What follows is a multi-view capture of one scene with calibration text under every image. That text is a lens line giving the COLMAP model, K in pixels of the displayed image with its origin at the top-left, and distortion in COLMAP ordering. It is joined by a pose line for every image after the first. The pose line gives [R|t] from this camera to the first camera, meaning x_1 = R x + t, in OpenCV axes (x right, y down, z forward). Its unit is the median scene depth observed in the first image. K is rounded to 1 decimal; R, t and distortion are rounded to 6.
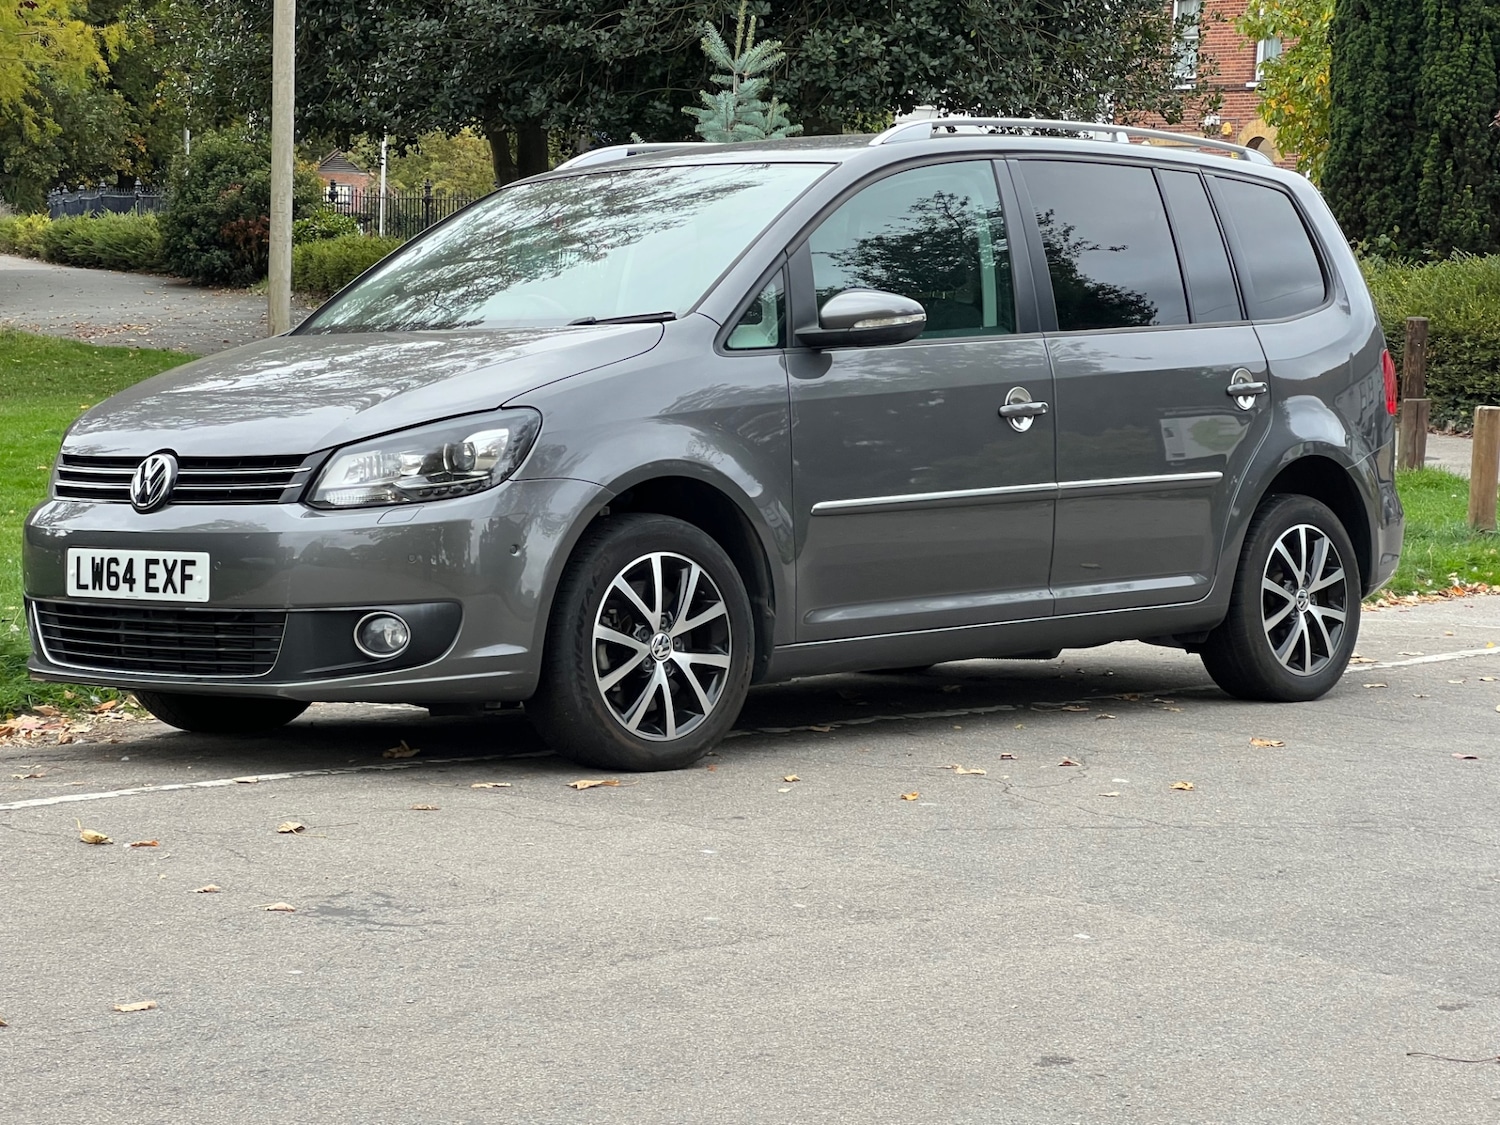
lens RADIAL K [[3257.1, 0, 757.4], [0, 3257.1, 509.6], [0, 0, 1]] dist [0.213658, 0.318993]
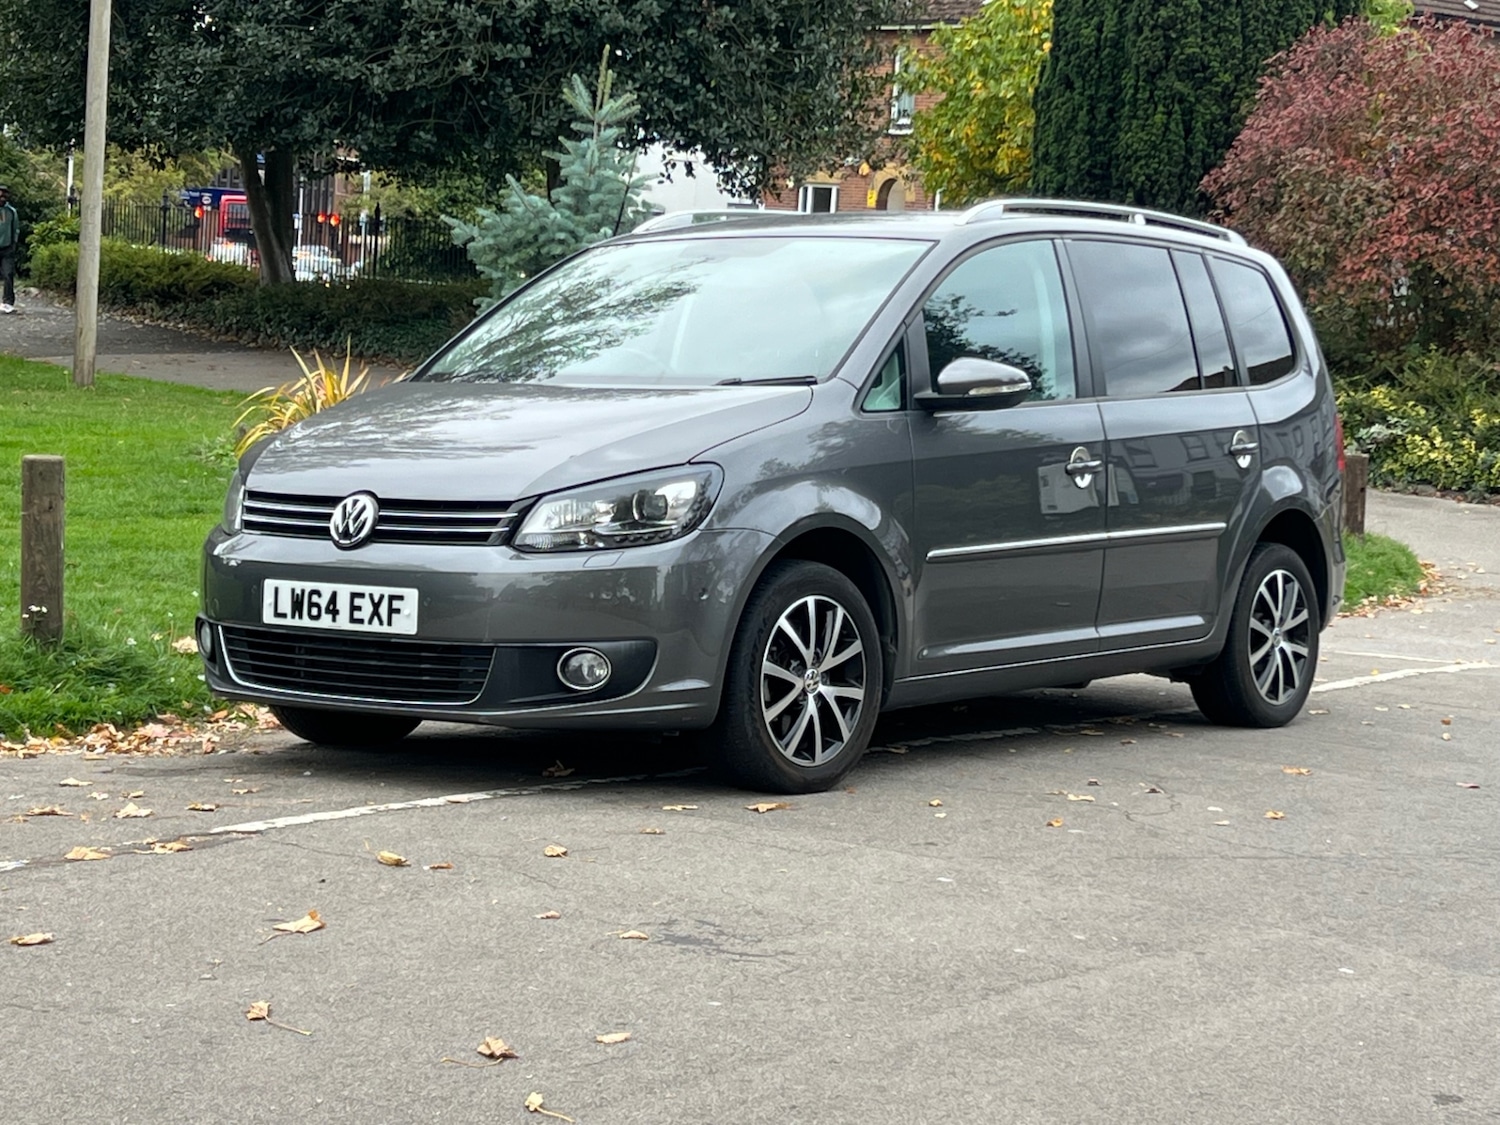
lens RADIAL K [[2932.7, 0, 751.2], [0, 2932.7, 564.6], [0, 0, 1]] dist [0.273098, -1.420470]
pose [[0.993399, 0.022804, 0.112418, -0.154164], [-0.025229, 0.999478, 0.020196, -0.016004], [-0.111899, -0.022899, 0.993456, 0.018332]]
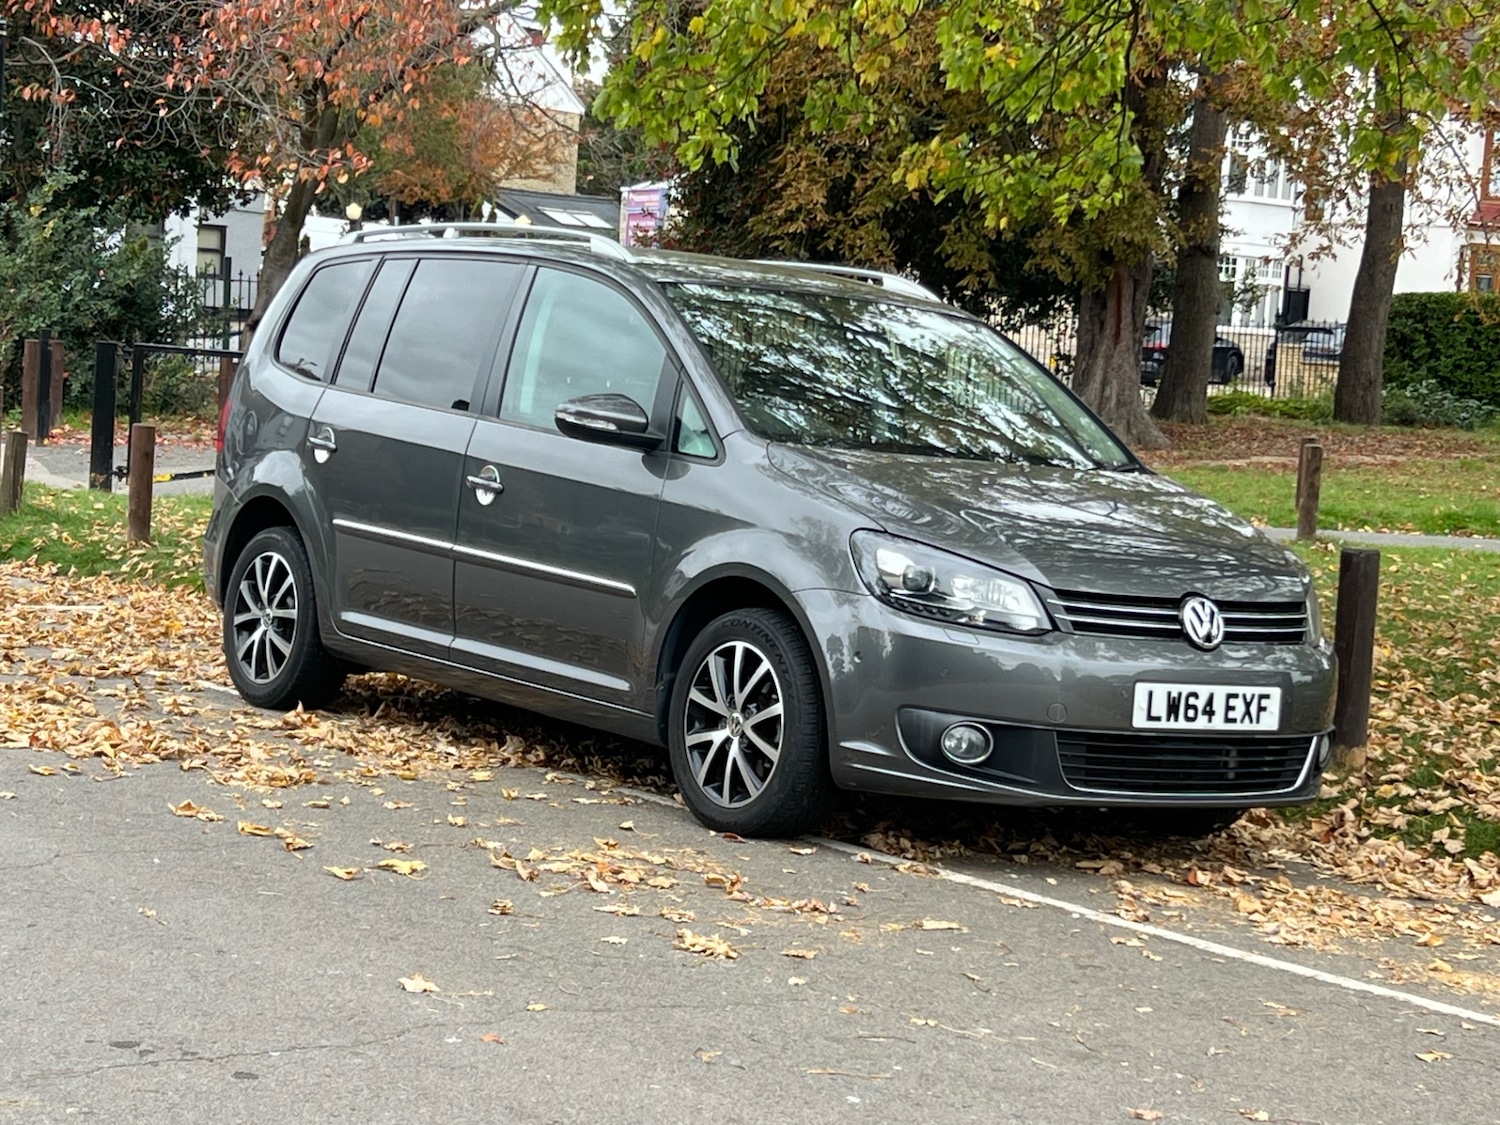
lens RADIAL K [[3034.1, 0, 772.3], [0, 3034.1, 579.4], [0, 0, 1]] dist [0.211539, -0.561115]
pose [[0.183989, -0.022301, 0.982675, -1.163395], [-0.063123, 0.997411, 0.034455, -0.046986], [-0.980899, -0.068369, 0.182104, 0.904366]]
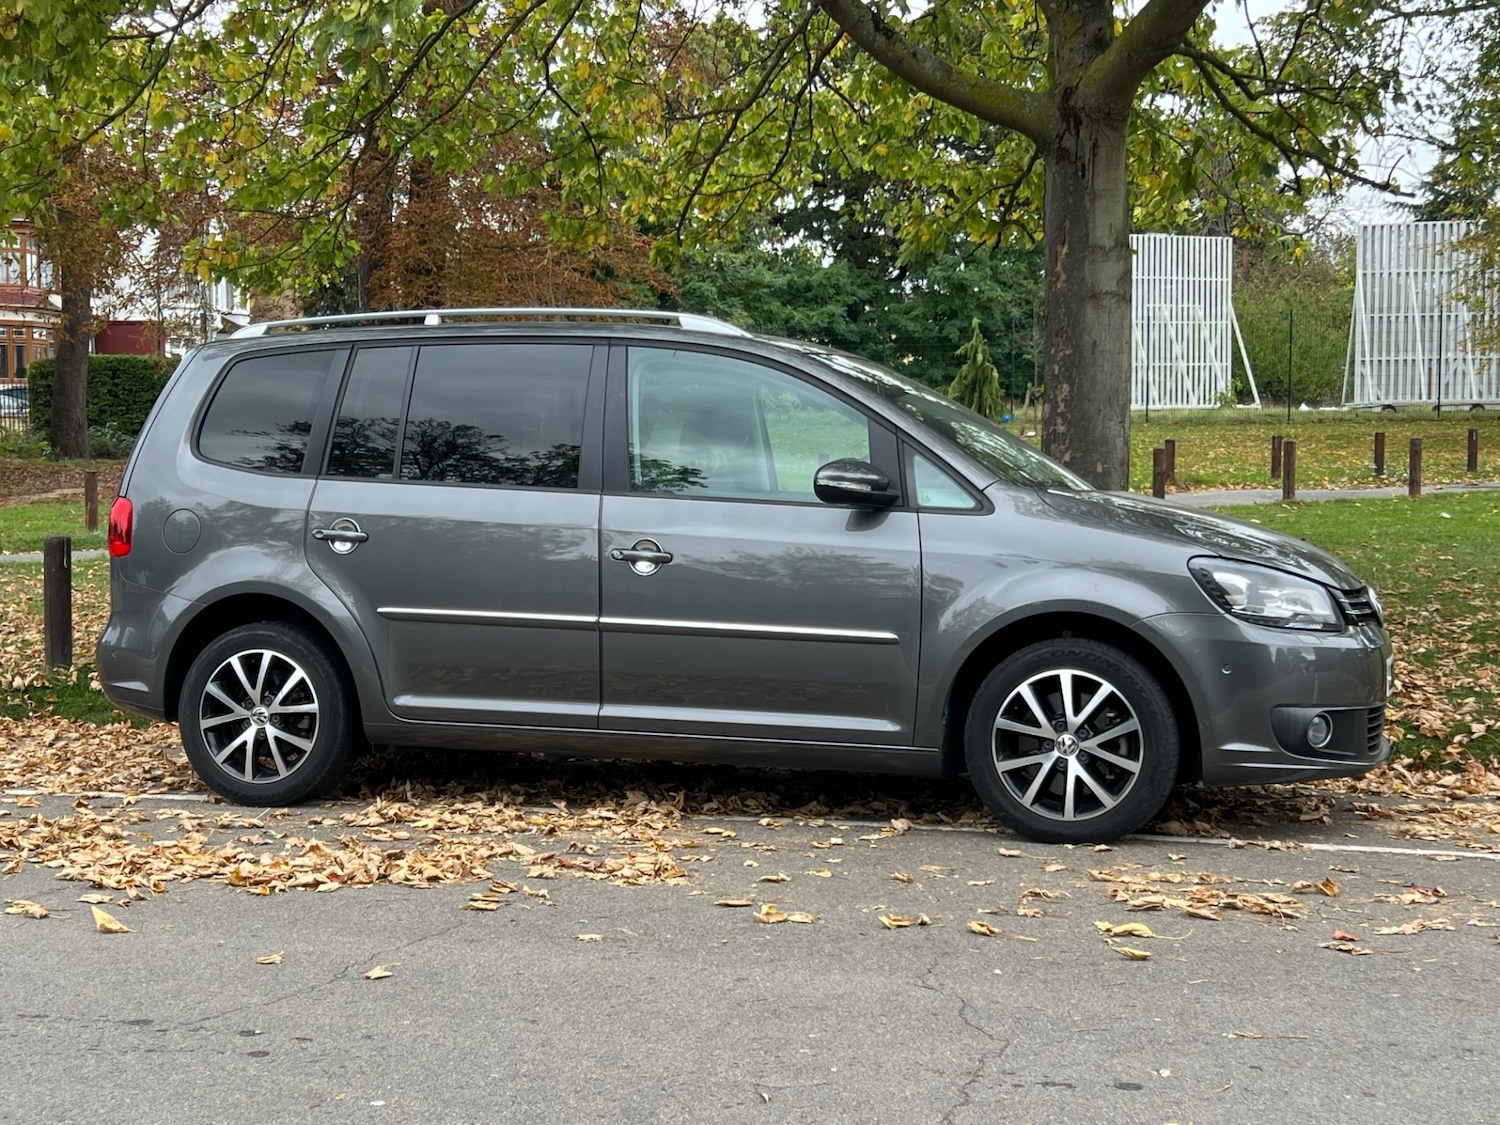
lens RADIAL K [[2141.4, 0, 748.3], [0, 2141.4, 568.5], [0, 0, 1]] dist [0.181061, -0.571544]
pose [[-0.413697, -0.013000, 0.910322, -0.847322], [0.029977, 0.999161, 0.027892, -0.053542], [-0.909921, 0.038828, -0.412961, 1.521048]]
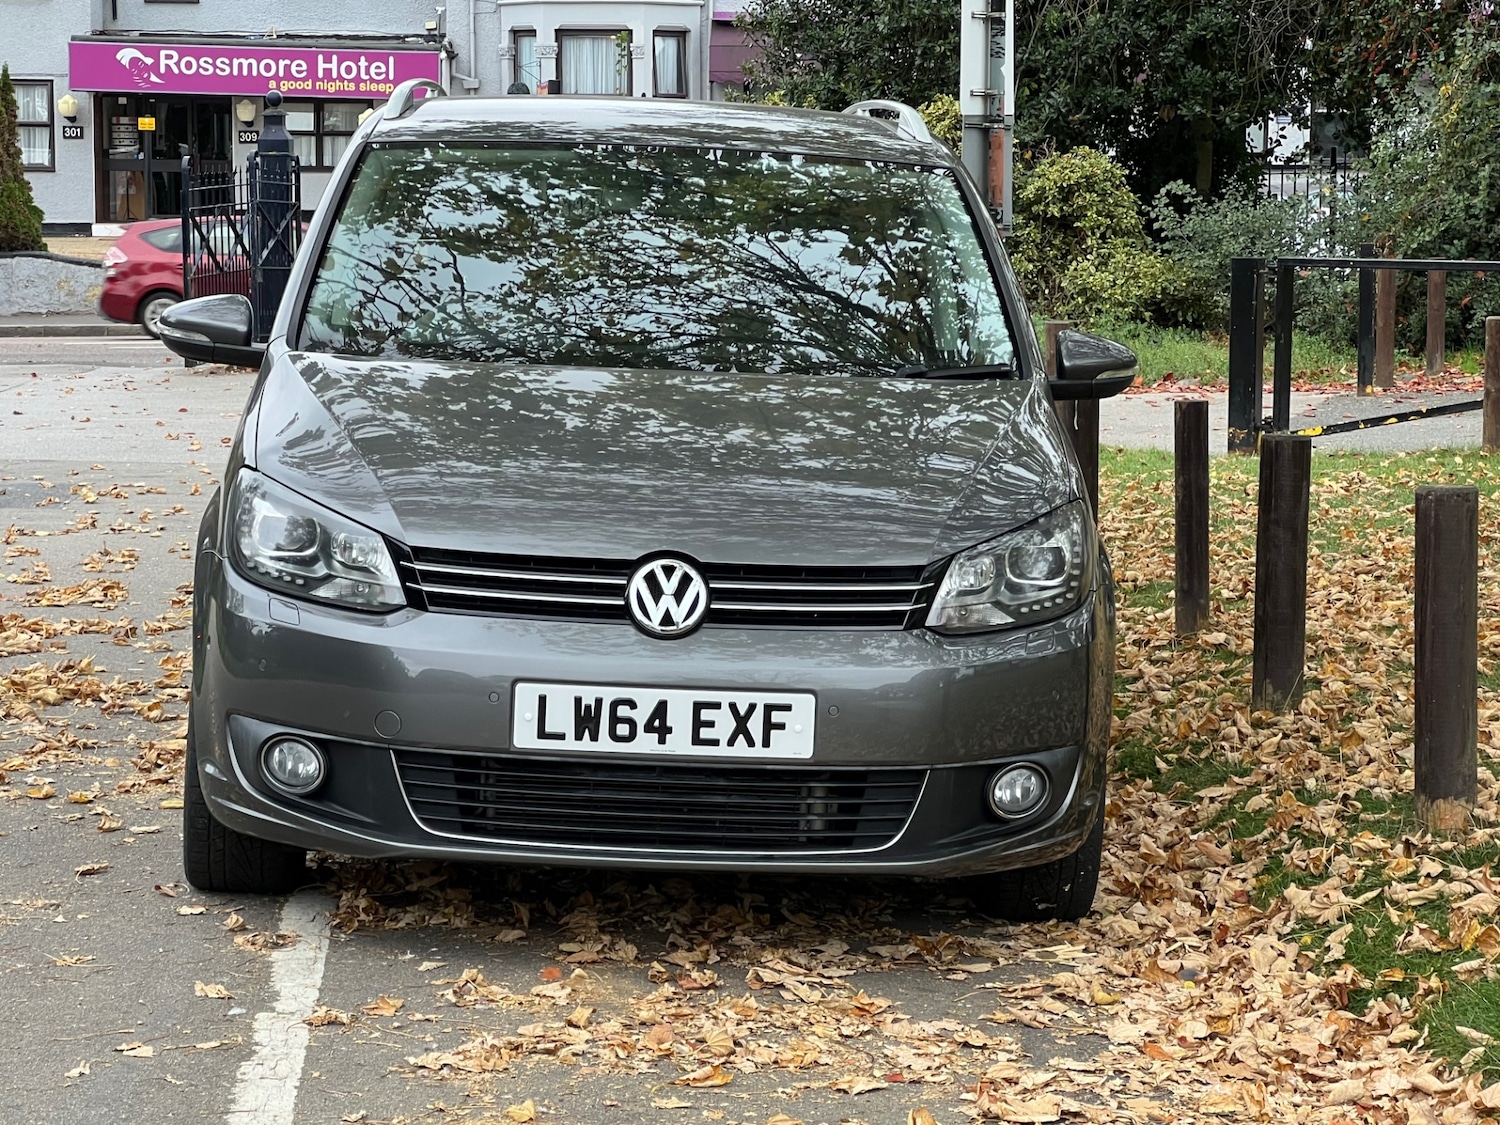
lens RADIAL K [[3945.4, 0, 742.2], [0, 3945.4, 557.4], [0, 0, 1]] dist [-0.231295, 8.504922]
pose [[0.705593, -0.020534, 0.708320, -0.769457], [-0.028449, 0.997953, 0.057270, -0.065941], [-0.708046, -0.060561, 0.703565, 0.332813]]
